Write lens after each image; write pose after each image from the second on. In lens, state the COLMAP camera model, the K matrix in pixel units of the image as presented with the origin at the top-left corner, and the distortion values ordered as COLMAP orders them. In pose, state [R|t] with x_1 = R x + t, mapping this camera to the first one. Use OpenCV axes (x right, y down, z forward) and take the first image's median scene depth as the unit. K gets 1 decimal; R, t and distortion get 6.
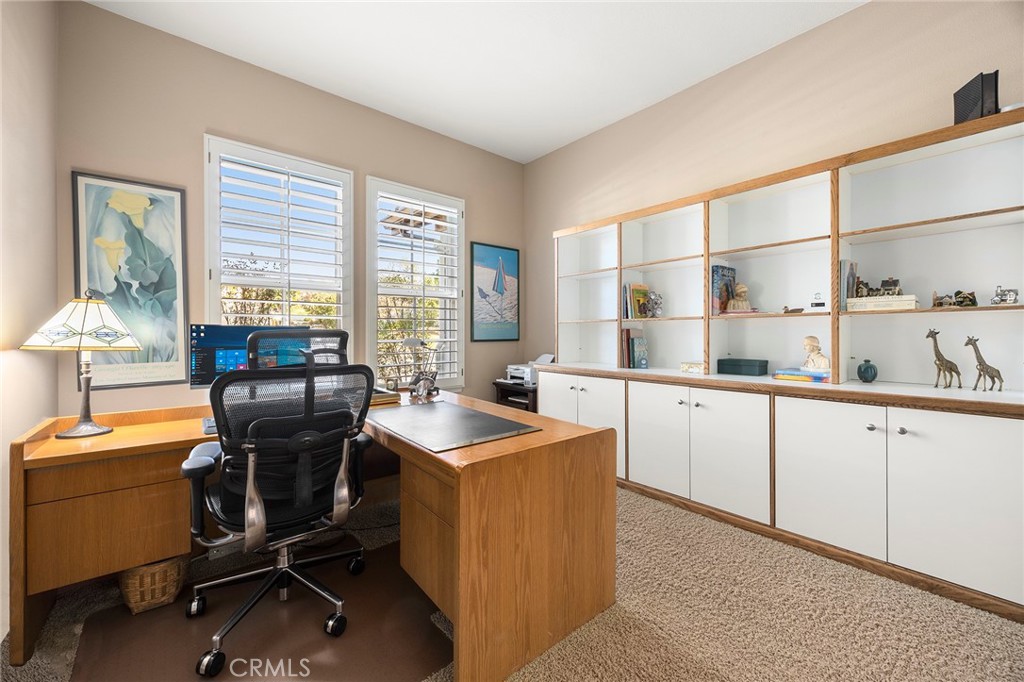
lens RADIAL K [[397.8, 0, 512.1], [0, 397.8, 335.1], [0, 0, 1]] dist [-0.001340, 0.000150]
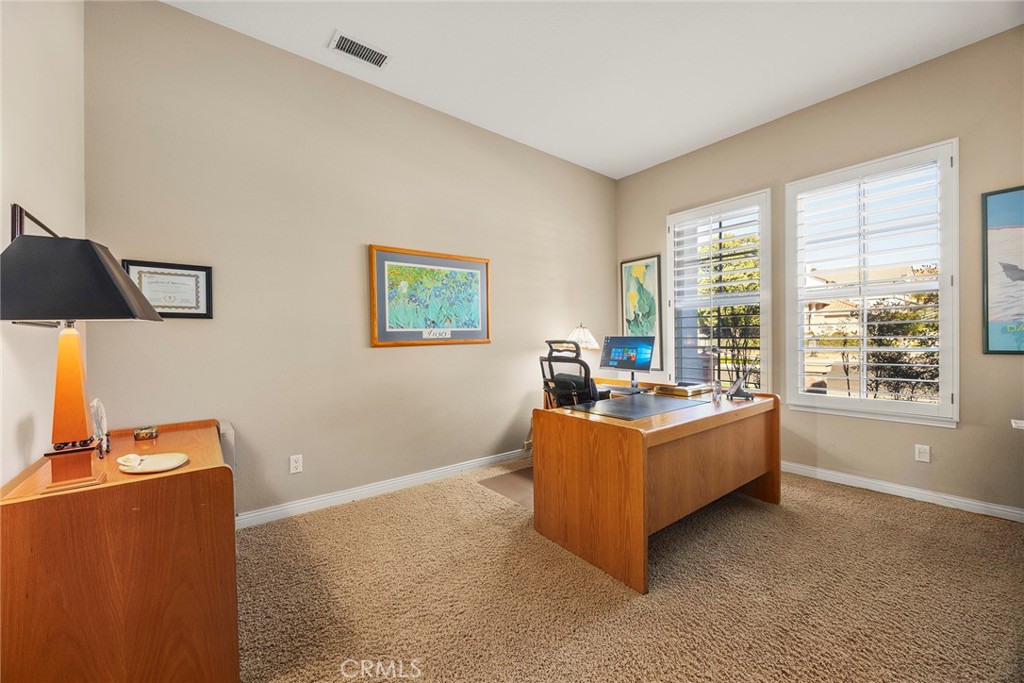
lens RADIAL K [[397.8, 0, 511.4], [0, 397.8, 342.3], [0, 0, 1]] dist [-0.001340, 0.000150]
pose [[-0.034859, 0.004741, -0.999381, 0.913247], [-0.000115, 0.999989, 0.004748, -0.006773], [0.999392, 0.000281, -0.034858, 0.466741]]
